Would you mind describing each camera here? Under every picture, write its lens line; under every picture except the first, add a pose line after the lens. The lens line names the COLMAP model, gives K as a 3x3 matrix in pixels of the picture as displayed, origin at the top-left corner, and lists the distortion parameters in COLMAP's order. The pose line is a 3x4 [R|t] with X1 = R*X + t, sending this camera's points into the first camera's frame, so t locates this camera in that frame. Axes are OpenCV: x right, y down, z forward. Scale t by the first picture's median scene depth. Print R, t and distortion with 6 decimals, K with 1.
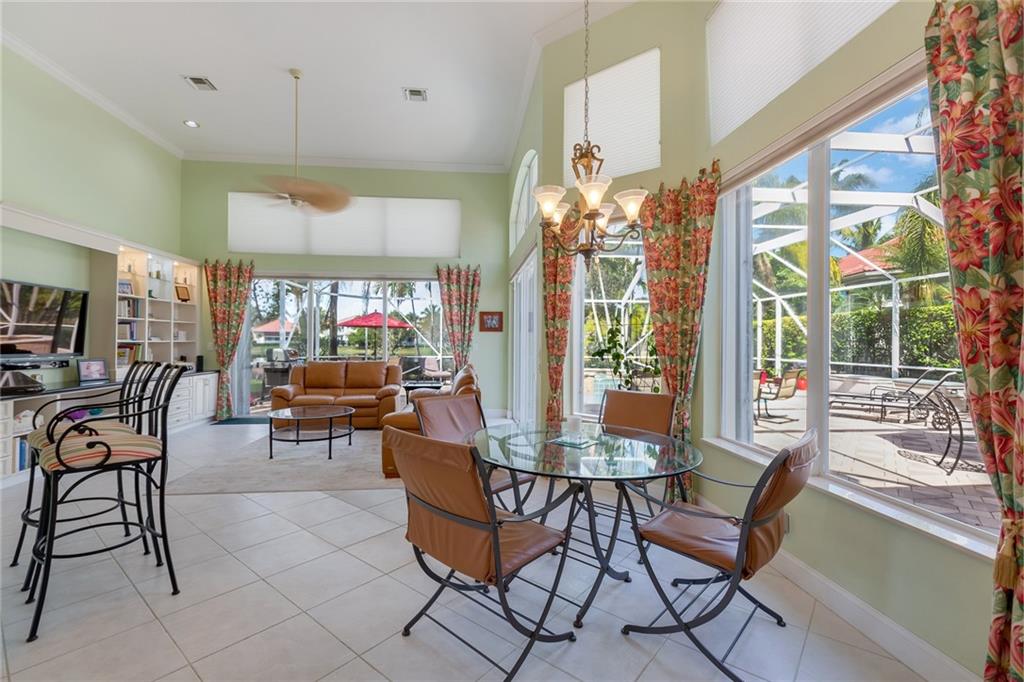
lens RADIAL K [[456.5, 0, 511.4], [0, 456.5, 338.6], [0, 0, 1]] dist [0.003281, -0.000663]
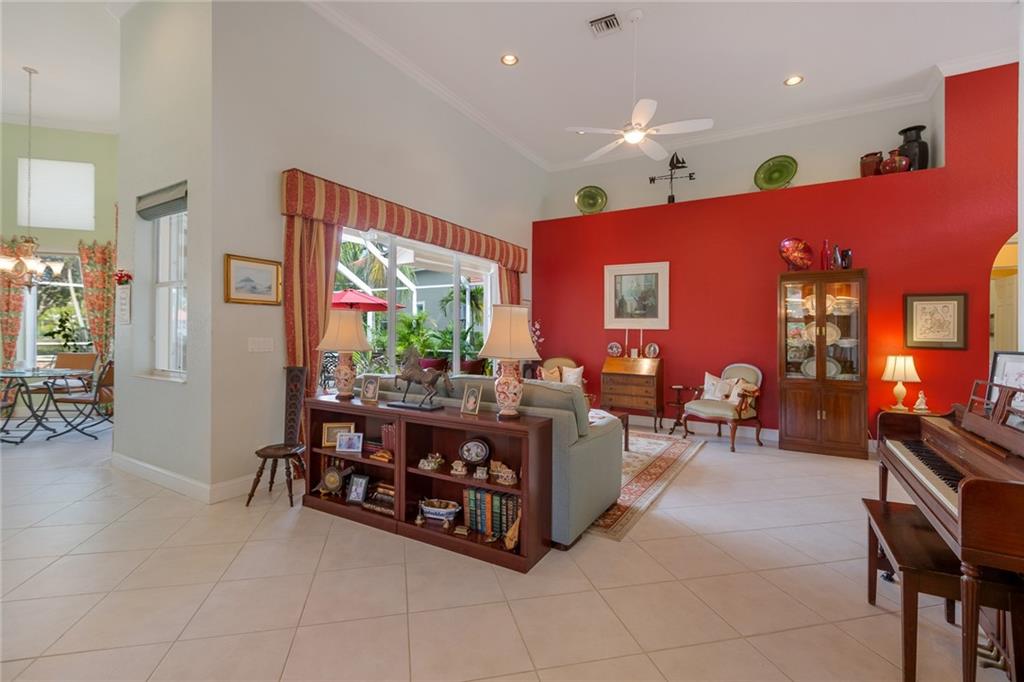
lens RADIAL K [[456.5, 0, 496.6], [0, 456.5, 338.2], [0, 0, 1]] dist [0.003281, -0.000663]
pose [[0.612932, 0.002963, 0.790130, -0.065950], [-0.017453, 0.999800, 0.009789, 0.002541], [-0.789943, -0.019791, 0.612861, -0.707696]]
